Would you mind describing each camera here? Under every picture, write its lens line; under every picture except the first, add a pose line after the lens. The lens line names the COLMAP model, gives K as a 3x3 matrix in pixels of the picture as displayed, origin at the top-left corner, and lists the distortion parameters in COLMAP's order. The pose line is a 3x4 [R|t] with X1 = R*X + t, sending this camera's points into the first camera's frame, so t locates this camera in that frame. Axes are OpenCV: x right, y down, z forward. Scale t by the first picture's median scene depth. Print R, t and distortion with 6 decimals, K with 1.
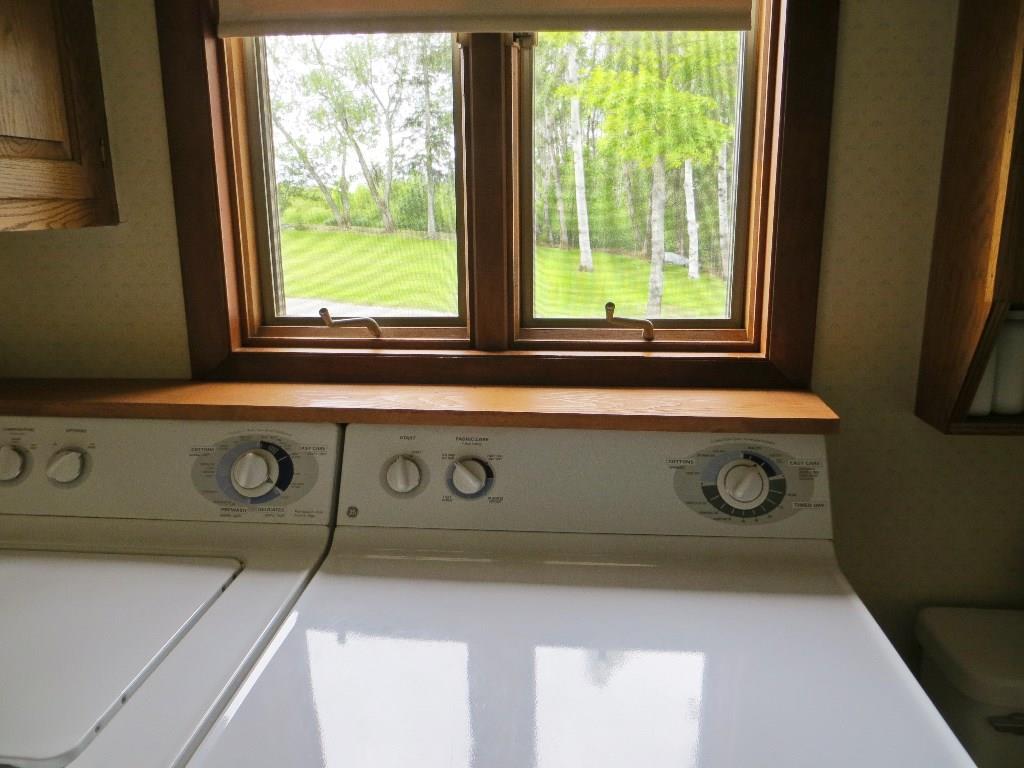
lens RADIAL K [[766.2, 0, 507.1], [0, 766.2, 382.5], [0, 0, 1]] dist [-0.017910, 0.005997]
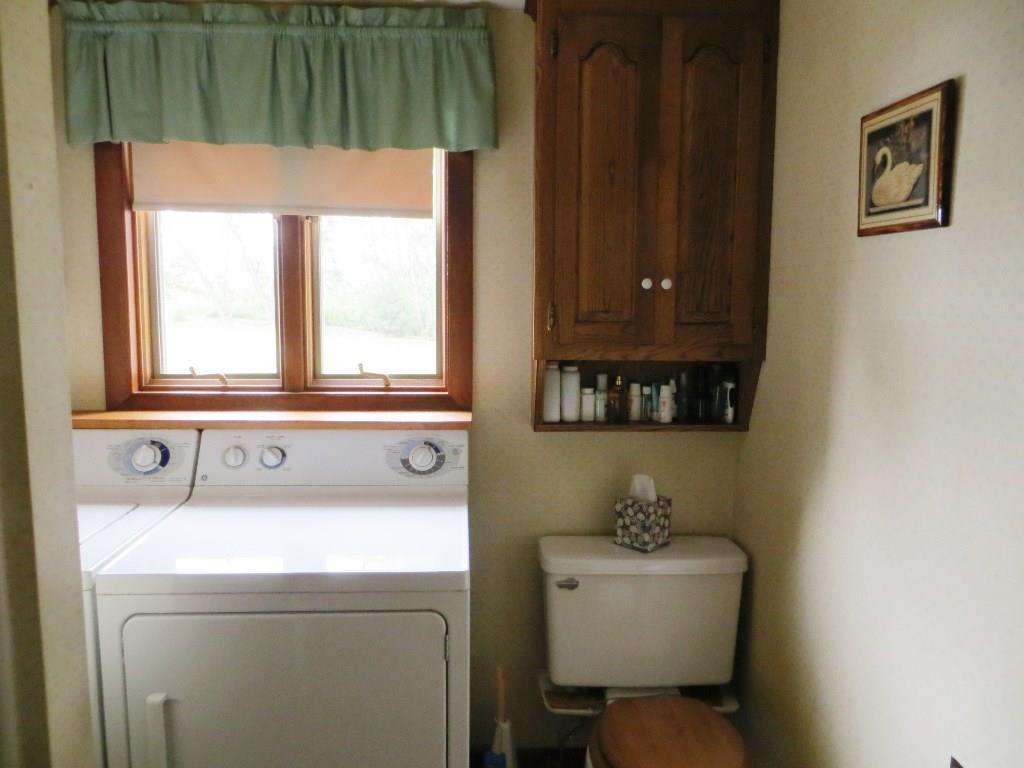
lens RADIAL K [[766.2, 0, 507.1], [0, 766.2, 382.5], [0, 0, 1]] dist [-0.017910, 0.005997]
pose [[0.989473, 0.001055, 0.144713, 0.230337], [0.016366, 0.992743, -0.119139, 0.168487], [-0.143789, 0.120254, 0.982275, -0.845047]]
